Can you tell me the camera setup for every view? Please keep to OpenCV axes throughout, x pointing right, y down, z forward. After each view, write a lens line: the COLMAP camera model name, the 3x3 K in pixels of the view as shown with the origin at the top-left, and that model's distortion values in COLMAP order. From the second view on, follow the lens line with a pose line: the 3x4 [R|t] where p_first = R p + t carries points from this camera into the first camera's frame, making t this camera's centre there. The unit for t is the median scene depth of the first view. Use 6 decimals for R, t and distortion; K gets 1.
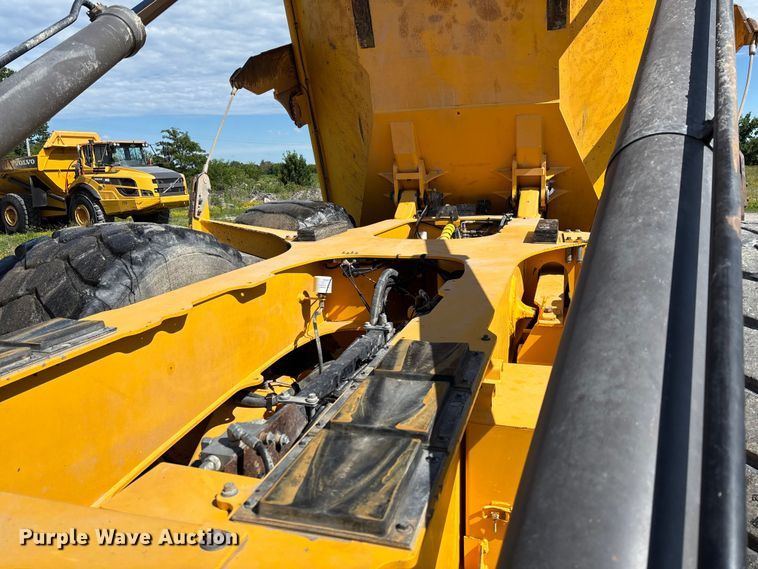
lens RADIAL K [[572.2, 0, 376.6], [0, 572.2, 283.7], [0, 0, 1]] dist [0.022851, -0.006812]
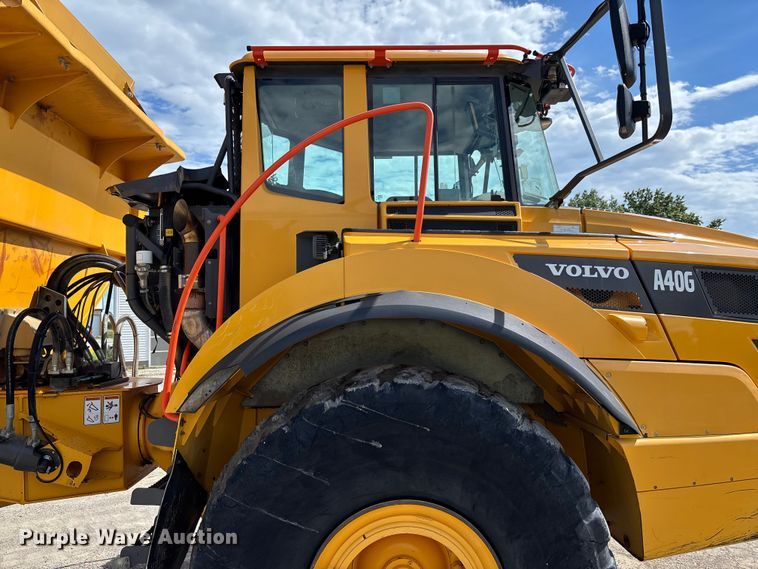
lens RADIAL K [[599.2, 0, 379.0], [0, 599.2, 284.5], [0, 0, 1]] dist [0.033281, 0.000588]
pose [[0.851493, 0.071001, 0.519537, -2.433440], [0.081559, 0.960800, -0.264974, -0.611440], [-0.517985, 0.267996, 0.812323, 3.780239]]
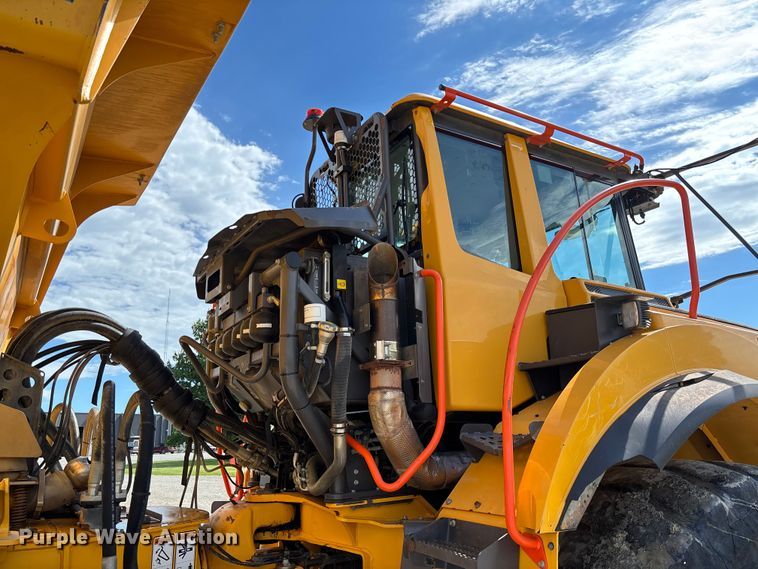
lens RADIAL K [[569.7, 0, 386.7], [0, 569.7, 287.1], [0, 0, 1]] dist [0.103243, -0.097025]
pose [[0.473006, 0.255770, 0.843117, -2.668057], [0.185840, 0.906443, -0.379241, -0.674804], [-0.861236, 0.336069, 0.381221, 4.216009]]
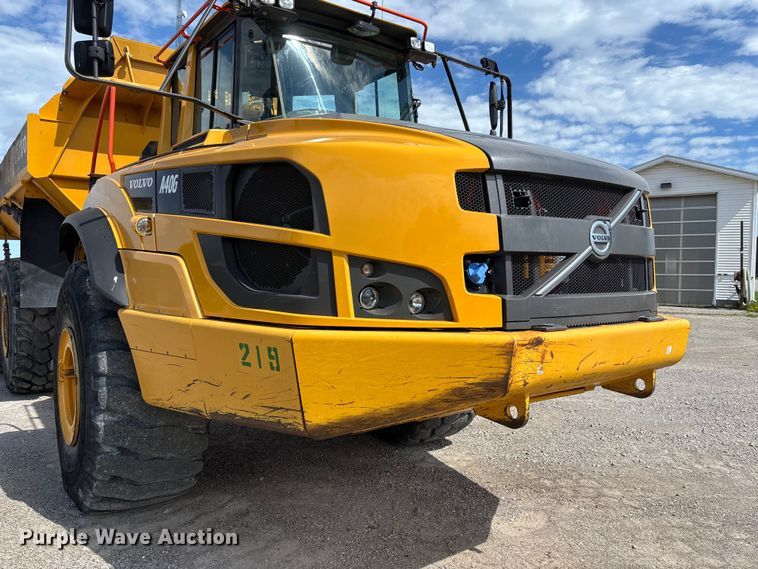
lens RADIAL K [[569.7, 0, 386.7], [0, 569.7, 287.1], [0, 0, 1]] dist [0.103243, -0.097025]
pose [[0.916049, 0.068993, -0.395088, -1.449499], [-0.131503, 0.982304, -0.133365, -0.579358], [0.378895, 0.174125, 0.908911, 3.633859]]
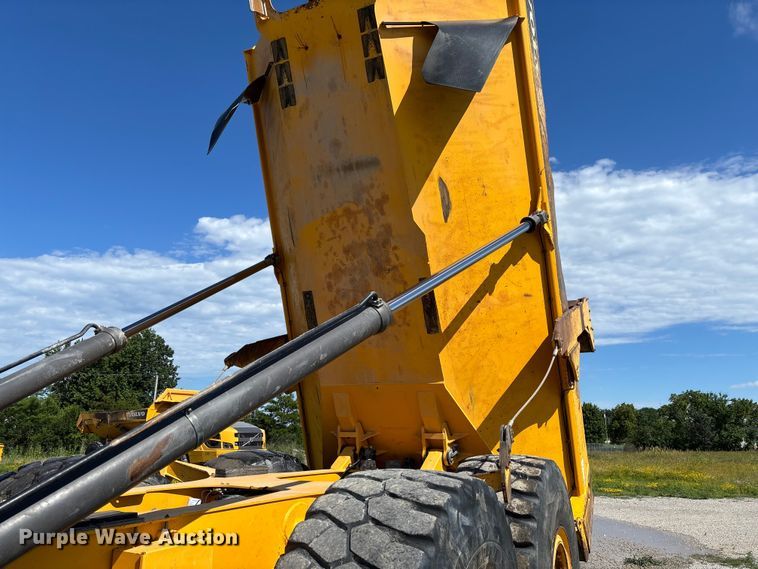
lens RADIAL K [[566.6, 0, 379.0], [0, 566.6, 284.5], [0, 0, 1]] dist [0.087898, -0.112895]
pose [[0.983108, 0.001816, -0.183016, 0.351996], [-0.081544, 0.899566, -0.429105, 0.049074], [0.163856, 0.436780, 0.884519, -0.251934]]
